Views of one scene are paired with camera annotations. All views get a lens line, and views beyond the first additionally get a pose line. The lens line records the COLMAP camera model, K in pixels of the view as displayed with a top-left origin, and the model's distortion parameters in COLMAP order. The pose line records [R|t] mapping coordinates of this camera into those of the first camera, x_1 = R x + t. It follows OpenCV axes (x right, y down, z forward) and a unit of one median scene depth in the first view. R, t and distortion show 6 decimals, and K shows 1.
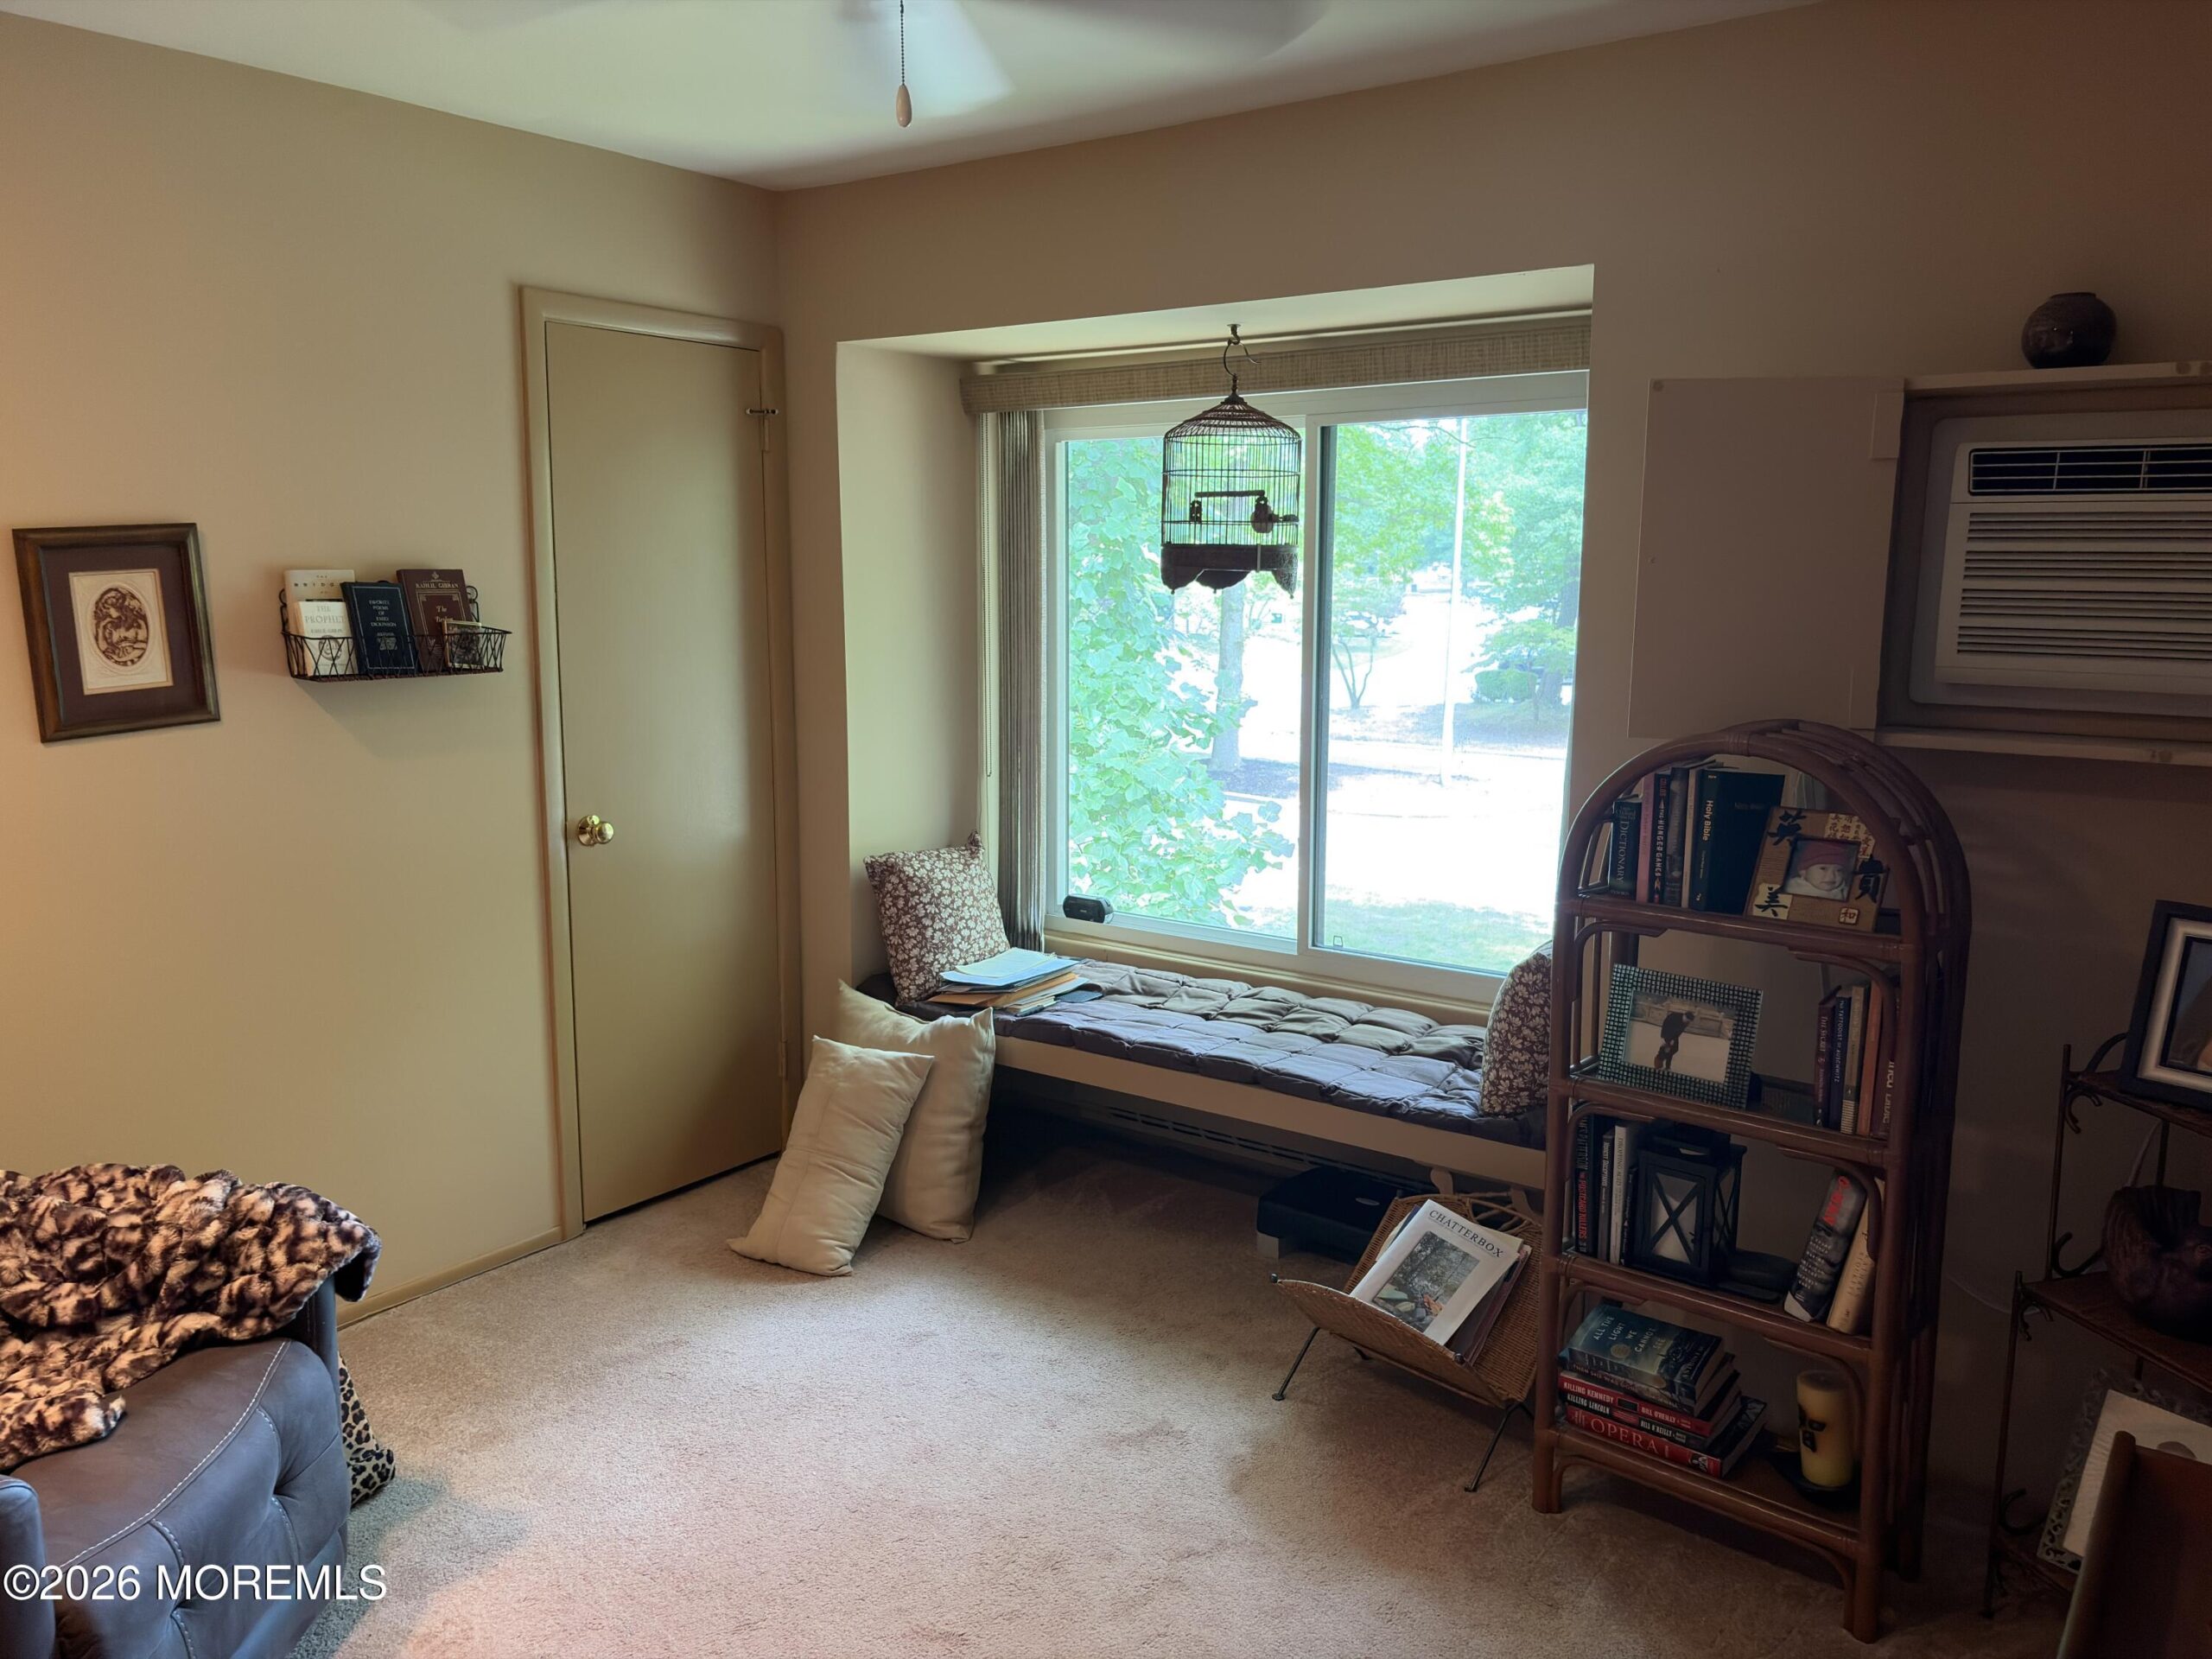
lens RADIAL K [[1663.3, 0, 1107.0], [0, 1663.3, 832.9], [0, 0, 1]] dist [0.057506, -0.063231]
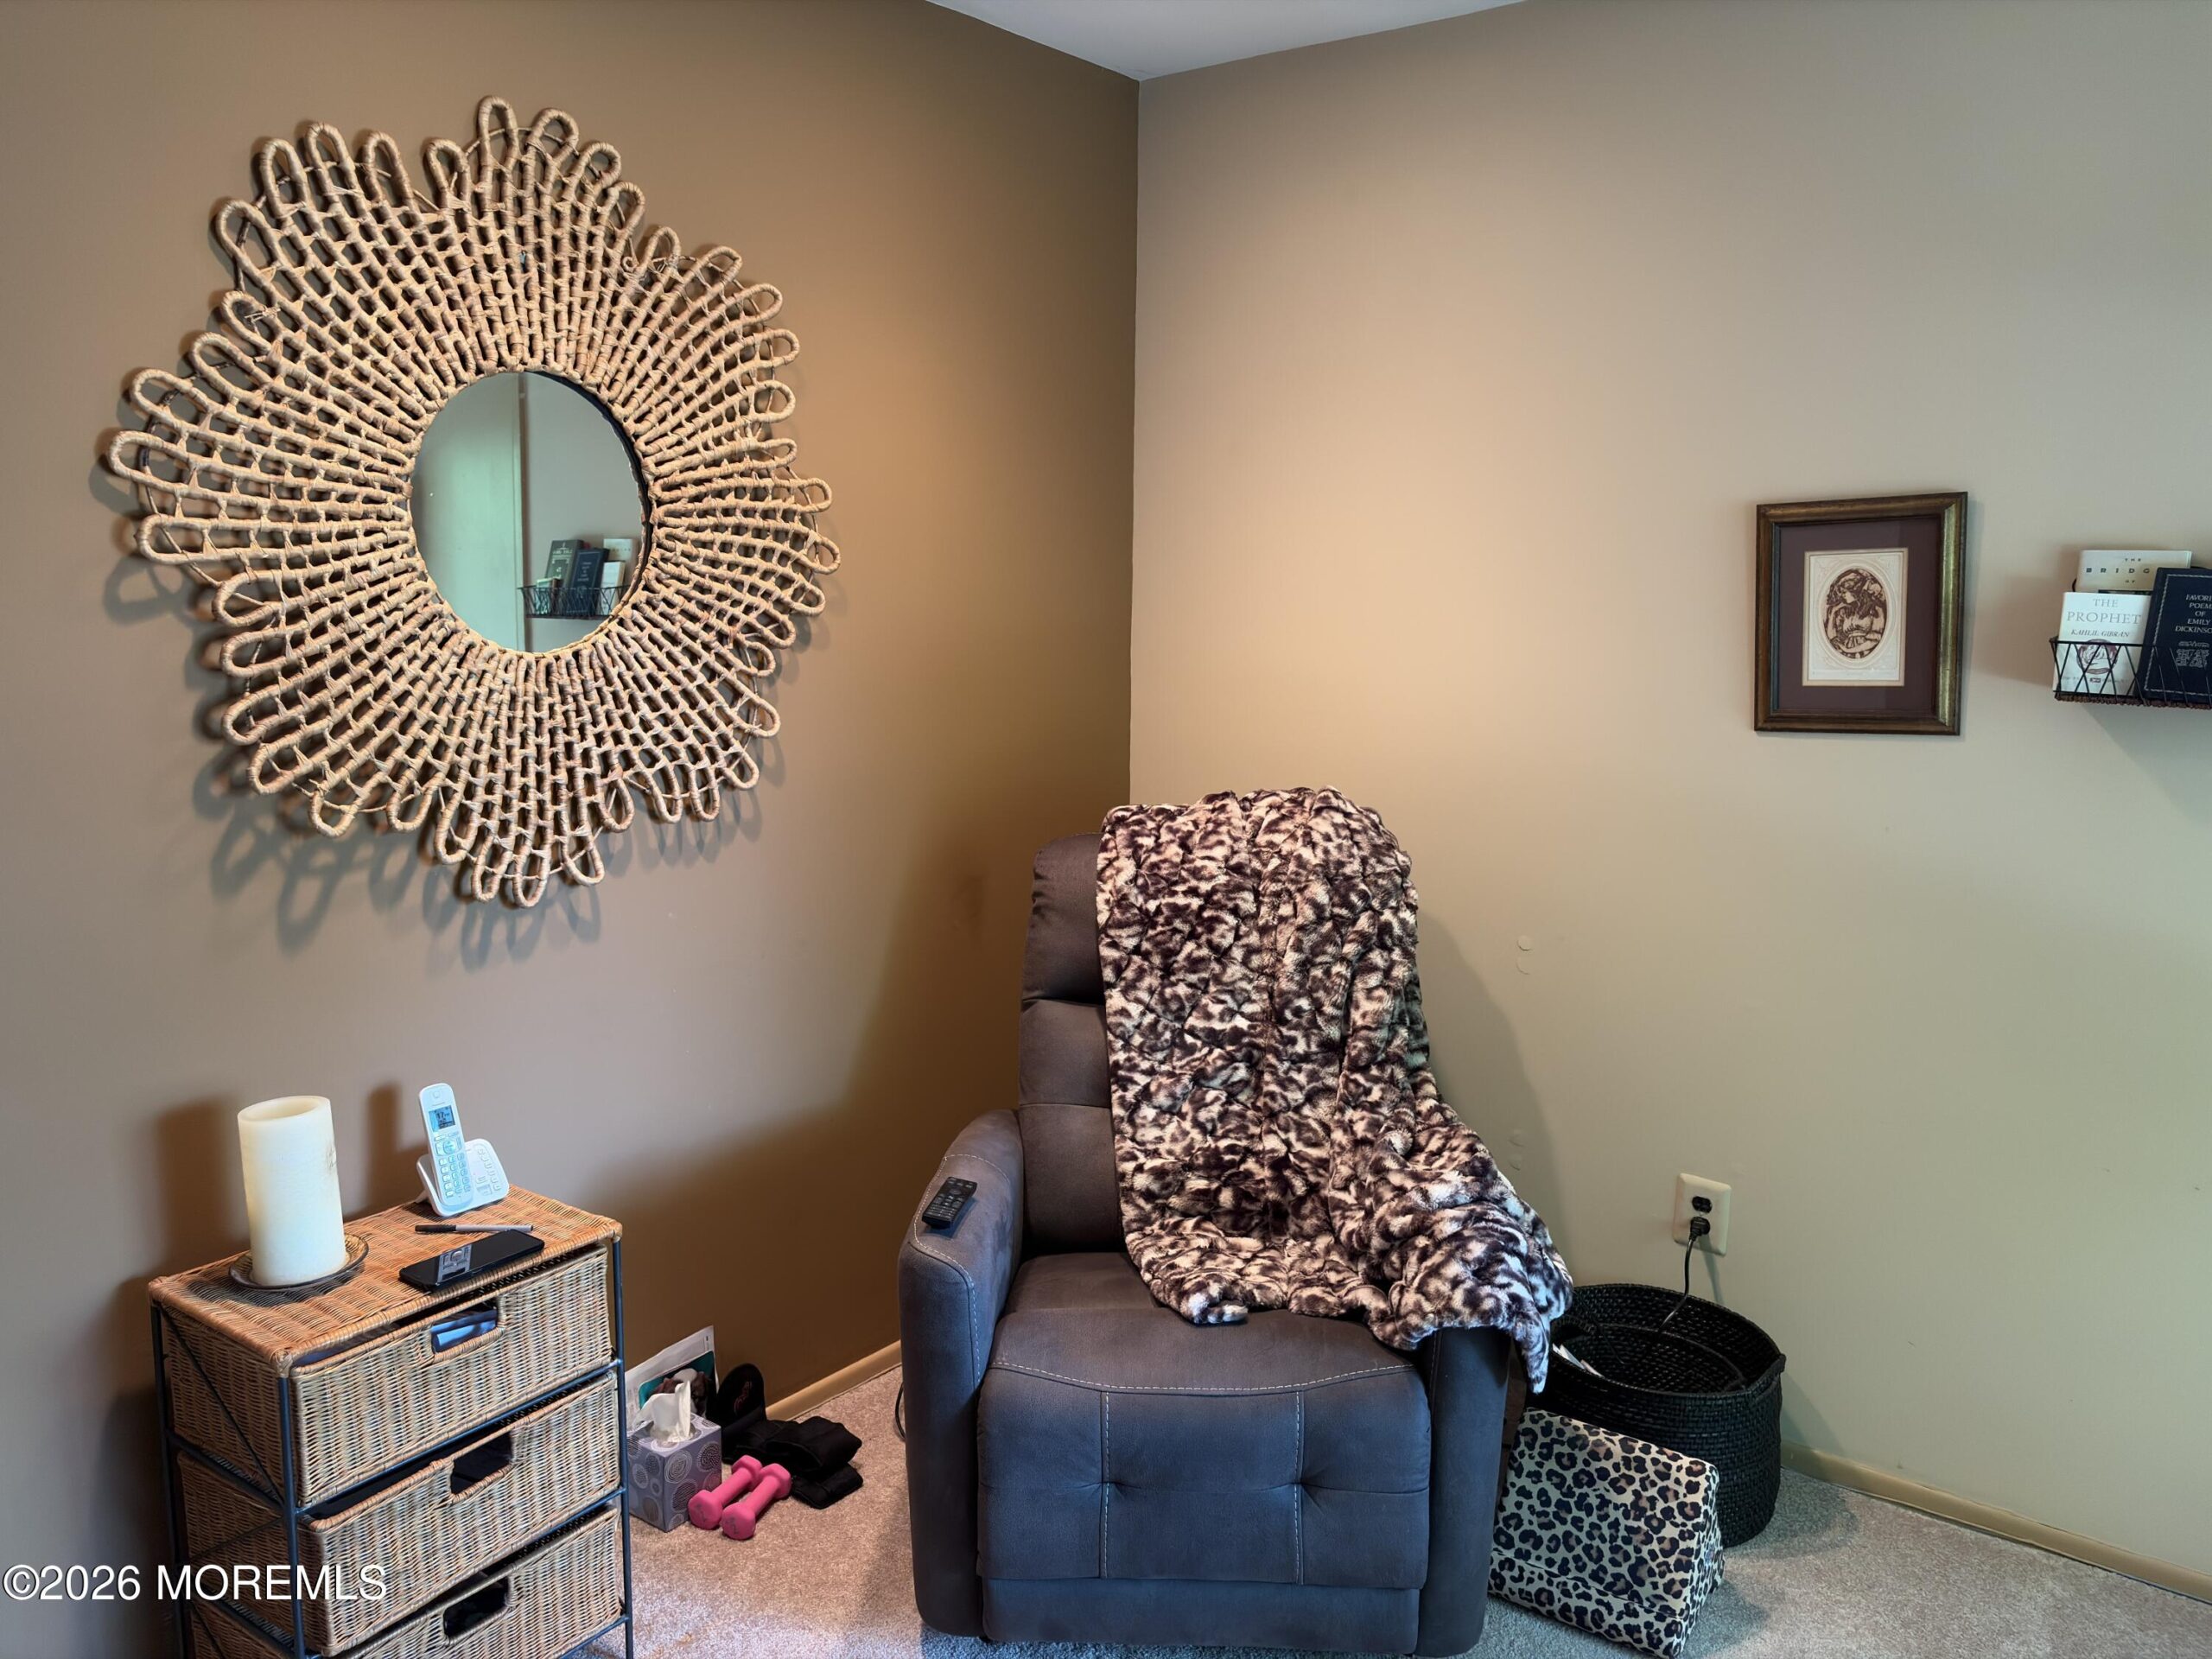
lens RADIAL K [[1663.3, 0, 1108.2], [0, 1663.3, 828.9], [0, 0, 1]] dist [0.057506, -0.063231]
pose [[-0.030140, 0.165348, -0.985775, 0.311697], [-0.169599, 0.971076, 0.168068, -0.094515], [0.985052, 0.172252, -0.001226, 0.635994]]
